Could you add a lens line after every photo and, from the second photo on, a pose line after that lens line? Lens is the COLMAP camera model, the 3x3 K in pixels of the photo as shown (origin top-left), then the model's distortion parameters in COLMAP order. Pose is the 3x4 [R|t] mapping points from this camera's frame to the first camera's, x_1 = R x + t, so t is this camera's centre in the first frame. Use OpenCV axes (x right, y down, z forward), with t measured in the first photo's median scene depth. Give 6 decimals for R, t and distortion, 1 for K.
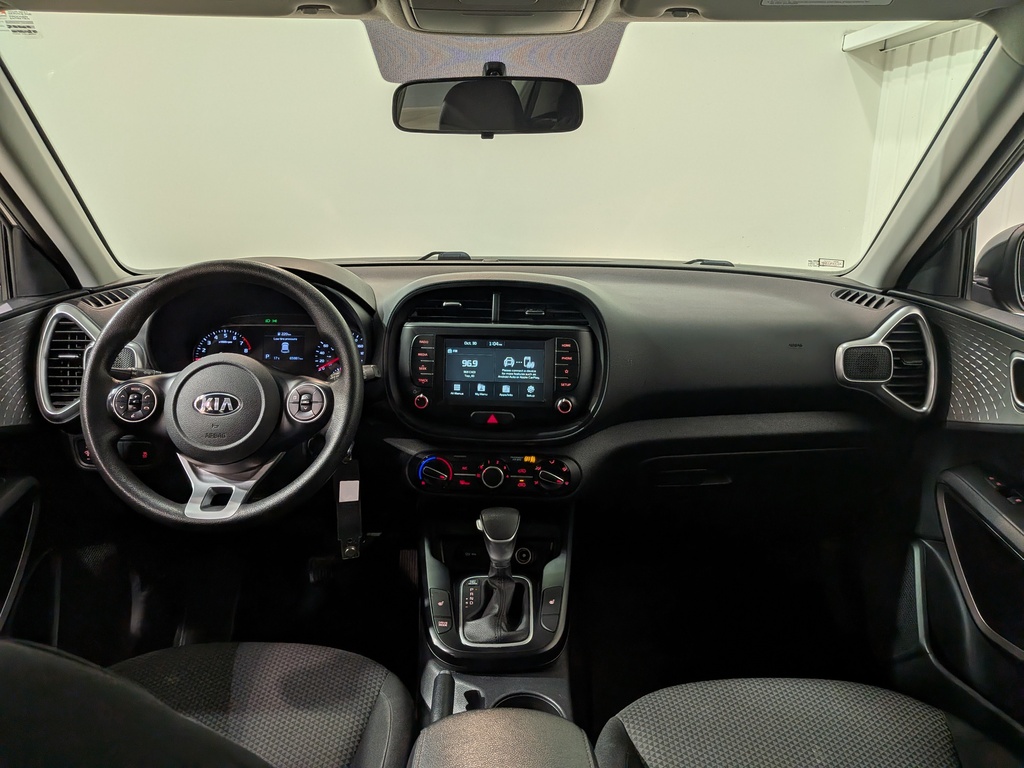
lens RADIAL K [[745.5, 0, 506.5], [0, 745.5, 387.3], [0, 0, 1]] dist [0.037607, -0.060976]
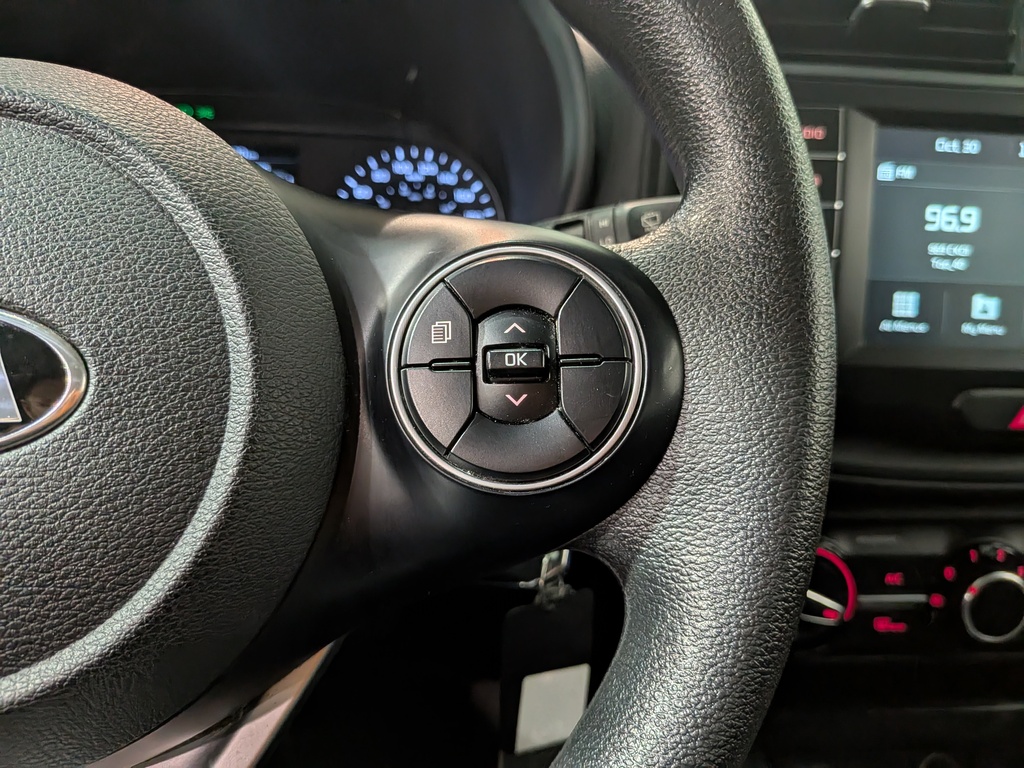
lens RADIAL K [[771.0, 0, 513.2], [0, 771.0, 375.9], [0, 0, 1]] dist [-0.002071, -0.005268]
pose [[0.990341, -0.011919, 0.138142, -0.263075], [0.006258, 0.999125, 0.041346, 0.014639], [-0.138514, -0.040083, 0.989549, 0.755860]]
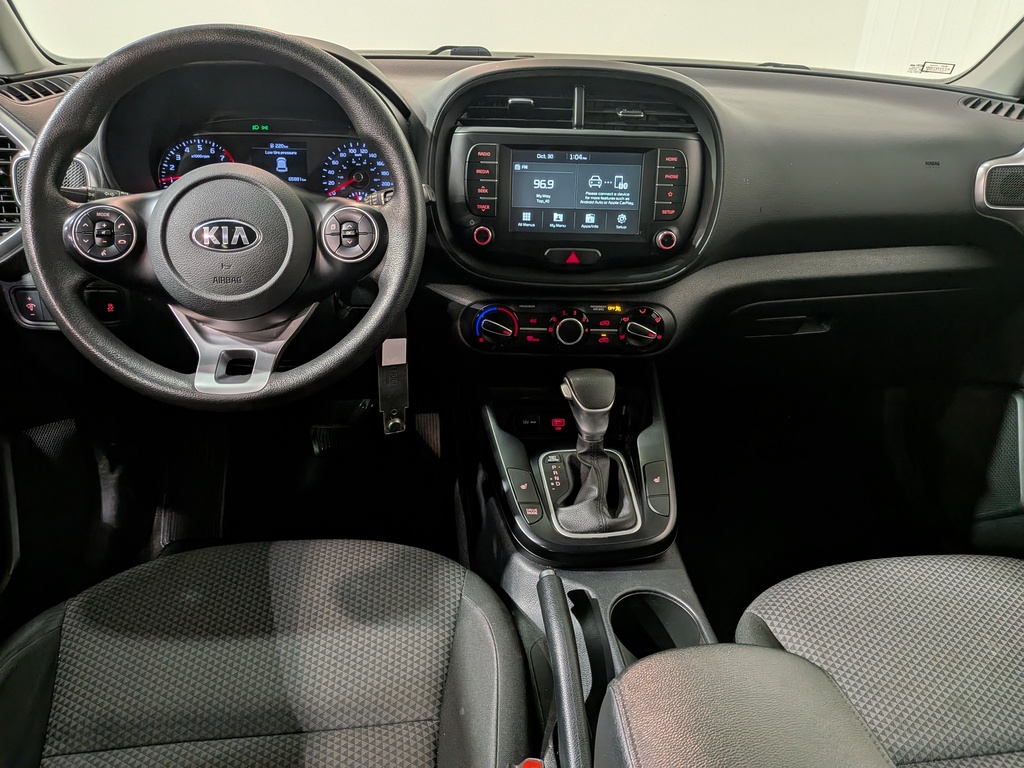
lens RADIAL K [[745.5, 0, 516.3], [0, 745.5, 379.3], [0, 0, 1]] dist [0.037607, -0.060976]
pose [[0.994141, -0.023116, 0.105593, -0.168734], [0.002371, 0.981294, 0.192503, 0.017545], [-0.108067, -0.191124, 0.975599, 0.219865]]
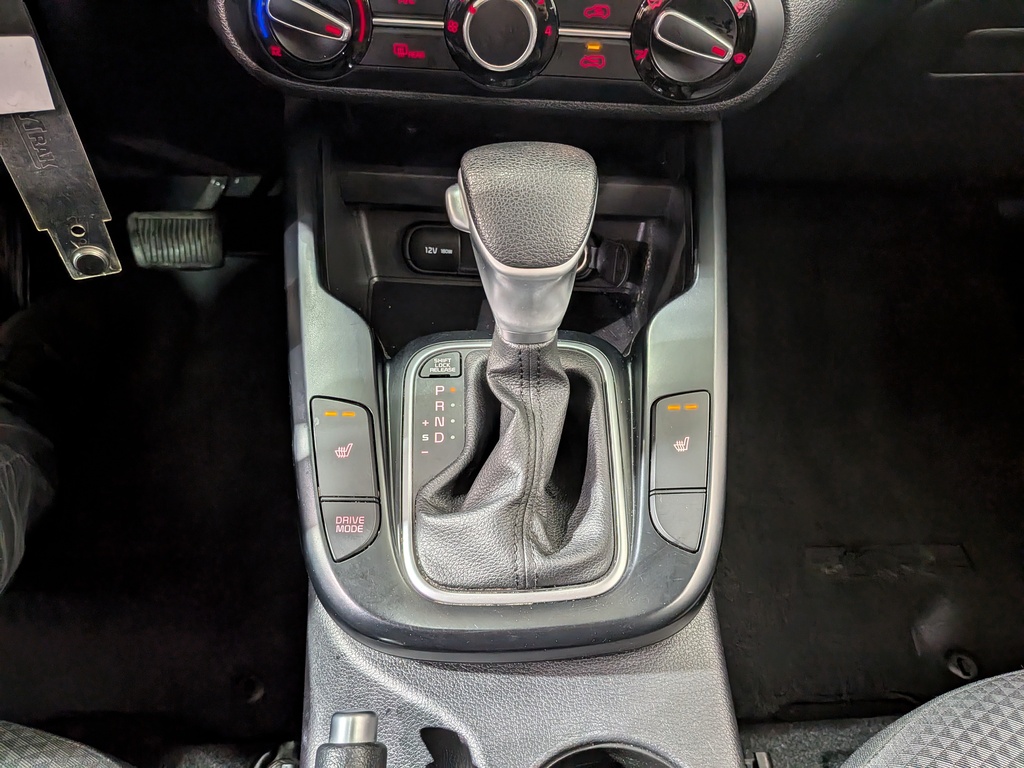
lens RADIAL K [[745.5, 0, 518.3], [0, 745.5, 393.9], [0, 0, 1]] dist [0.037607, -0.060976]
pose [[0.999630, 0.002476, 0.027073, -0.019616], [-0.016286, 0.851910, 0.523436, 0.090135], [-0.021768, -0.523683, 0.851635, 0.692013]]
